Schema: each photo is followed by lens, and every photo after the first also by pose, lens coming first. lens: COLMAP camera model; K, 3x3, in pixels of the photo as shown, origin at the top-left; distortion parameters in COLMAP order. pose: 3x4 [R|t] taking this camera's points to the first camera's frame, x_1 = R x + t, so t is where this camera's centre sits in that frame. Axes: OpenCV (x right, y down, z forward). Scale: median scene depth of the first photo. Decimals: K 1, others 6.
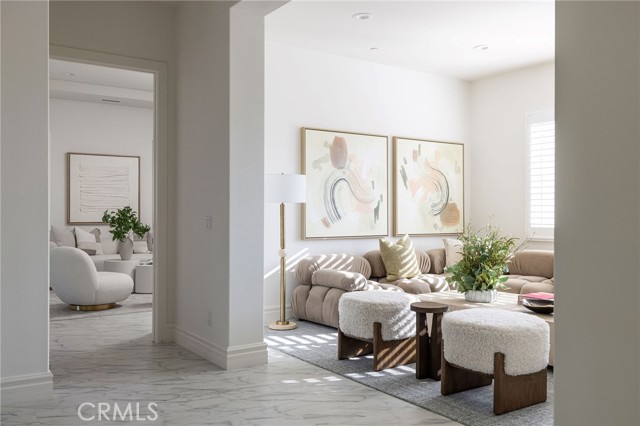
lens RADIAL K [[570.5, 0, 320.3], [0, 570.5, 212.0], [0, 0, 1]] dist [-0.002654, -0.003170]
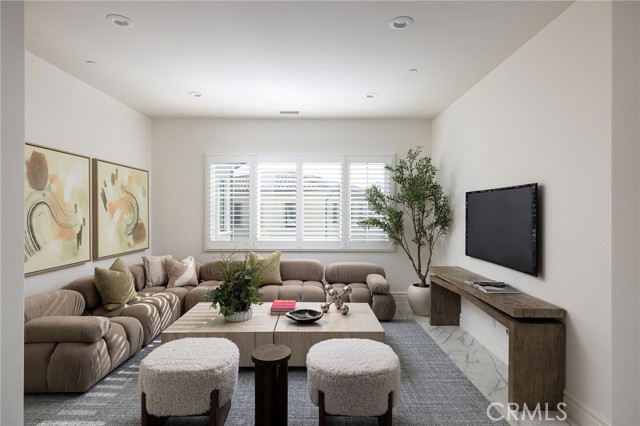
lens RADIAL K [[340.9, 0, 319.4], [0, 340.9, 213.9], [0, 0, 1]] dist [0.002047, 0.001443]
pose [[0.569918, -0.004195, 0.821691, -0.136669], [-0.004855, 0.999952, 0.008472, -0.044682], [-0.821687, -0.008817, 0.569871, 0.352143]]
